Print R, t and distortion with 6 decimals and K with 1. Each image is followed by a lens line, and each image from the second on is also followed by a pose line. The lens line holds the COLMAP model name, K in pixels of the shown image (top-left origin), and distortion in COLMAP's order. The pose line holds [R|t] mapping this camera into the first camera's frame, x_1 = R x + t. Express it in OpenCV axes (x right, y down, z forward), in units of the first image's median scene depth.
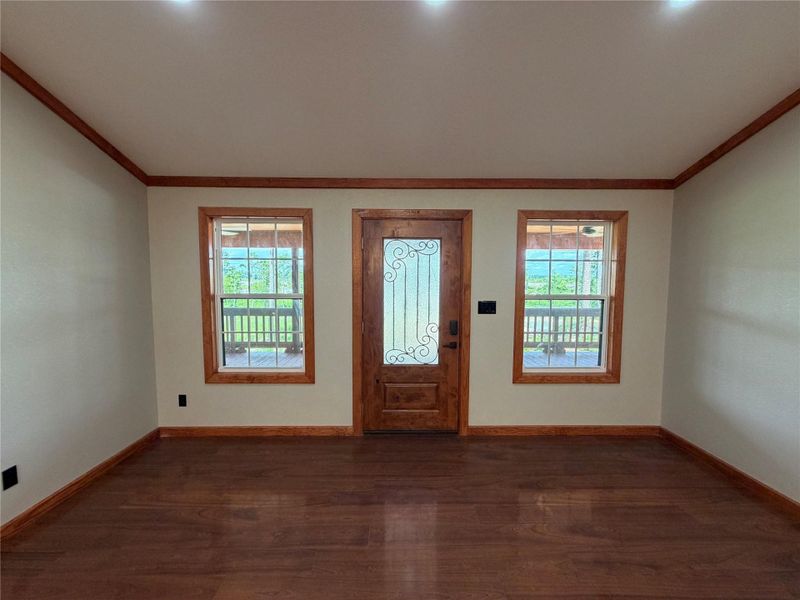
lens RADIAL K [[319.5, 0, 400.7], [0, 319.5, 299.3], [0, 0, 1]] dist [0.001770, 0.000105]
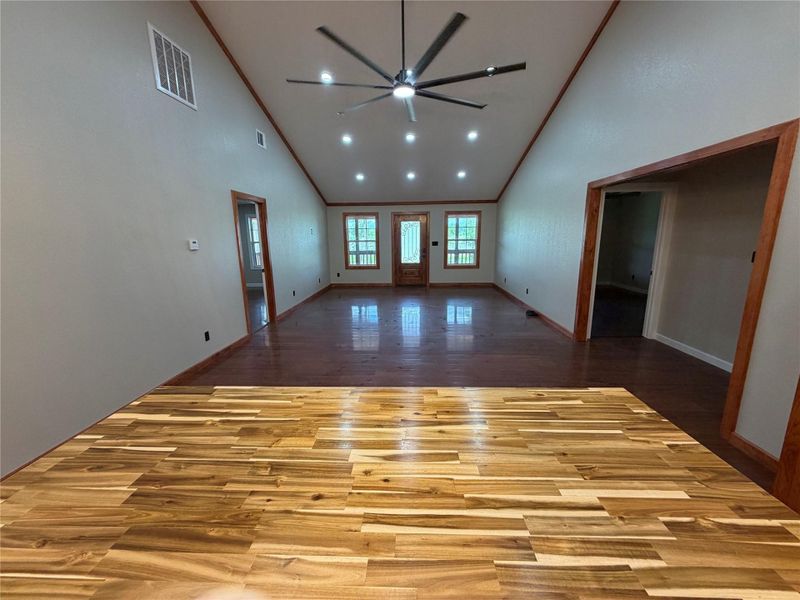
lens RADIAL K [[319.5, 0, 400.1], [0, 319.5, 299.8], [0, 0, 1]] dist [0.001770, 0.000105]
pose [[0.998242, -0.005511, -0.059010, 0.112383], [0.013380, 0.990917, 0.133804, 0.145015], [0.057737, -0.134359, 0.989249, -2.125465]]
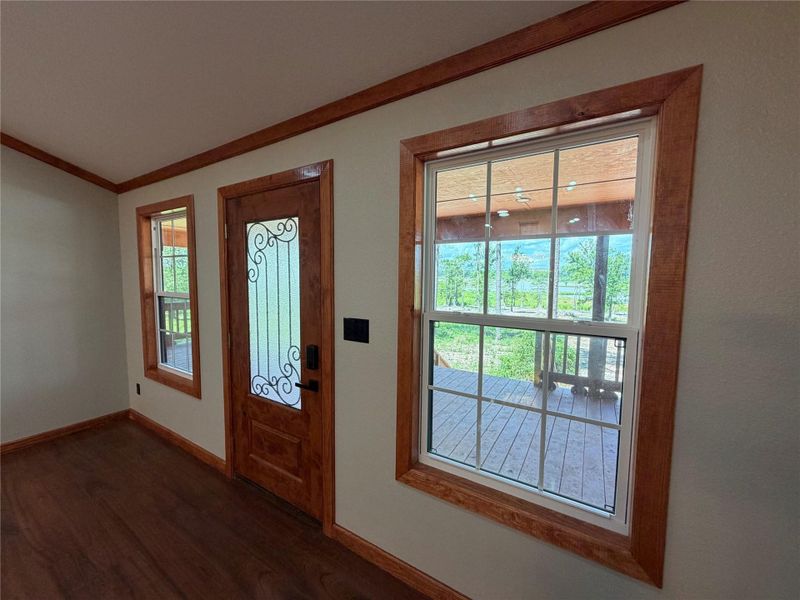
lens RADIAL K [[319.5, 0, 396.1], [0, 319.5, 300.9], [0, 0, 1]] dist [0.001770, 0.000105]
pose [[0.837213, 0.044667, -0.545049, 0.631164], [-0.040061, 0.998990, 0.020333, -0.039744], [0.545407, 0.004812, 0.838158, 0.566958]]
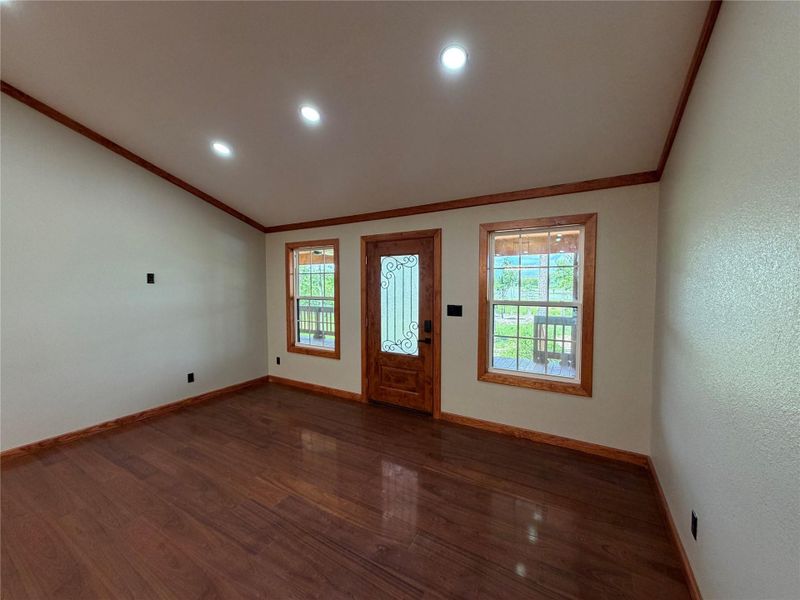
lens RADIAL K [[319.5, 0, 397.3], [0, 319.5, 299.5], [0, 0, 1]] dist [0.001770, 0.000105]
pose [[0.855035, 0.016654, -0.518303, 0.690084], [-0.027213, 0.999548, -0.012777, 0.005913], [0.517855, 0.025029, 0.855102, -0.096647]]
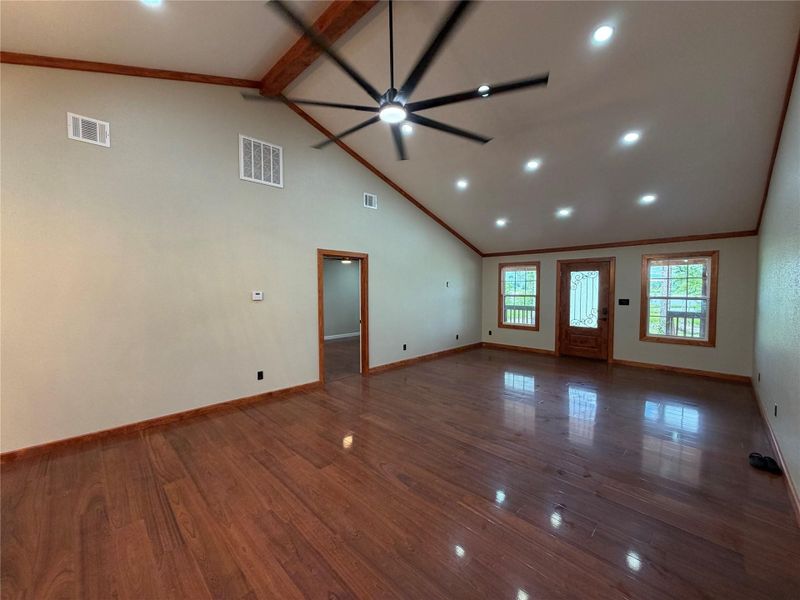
lens RADIAL K [[319.5, 0, 398.9], [0, 319.5, 300.3], [0, 0, 1]] dist [0.001770, 0.000105]
pose [[0.701415, 0.021157, -0.712439, 0.725810], [-0.042254, 0.999036, -0.011931, 0.100825], [0.711500, 0.038472, 0.701633, -1.509785]]
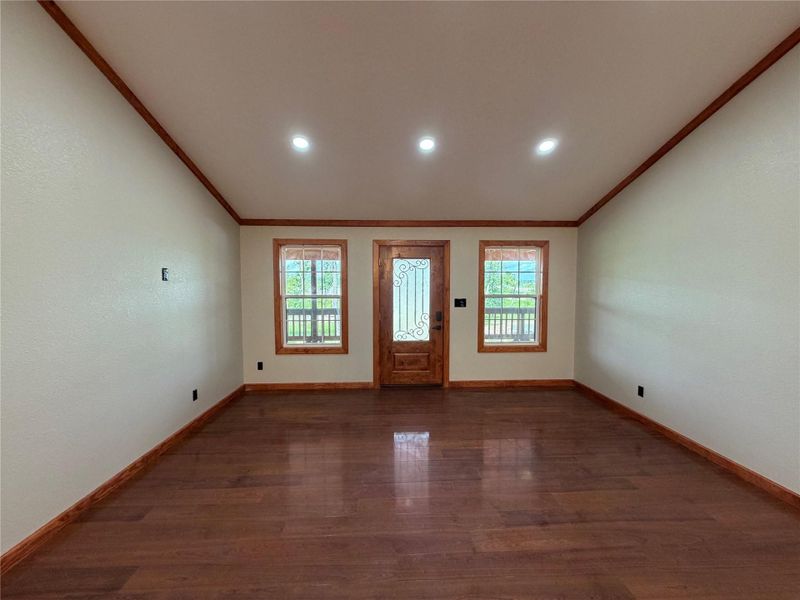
lens RADIAL K [[319.5, 0, 399.4], [0, 319.5, 299.8], [0, 0, 1]] dist [0.001770, 0.000105]
pose [[0.999582, -0.006311, 0.028213, -0.066999], [0.006759, 0.999852, -0.015795, 0.032912], [-0.028109, 0.015979, 0.999477, -0.530782]]
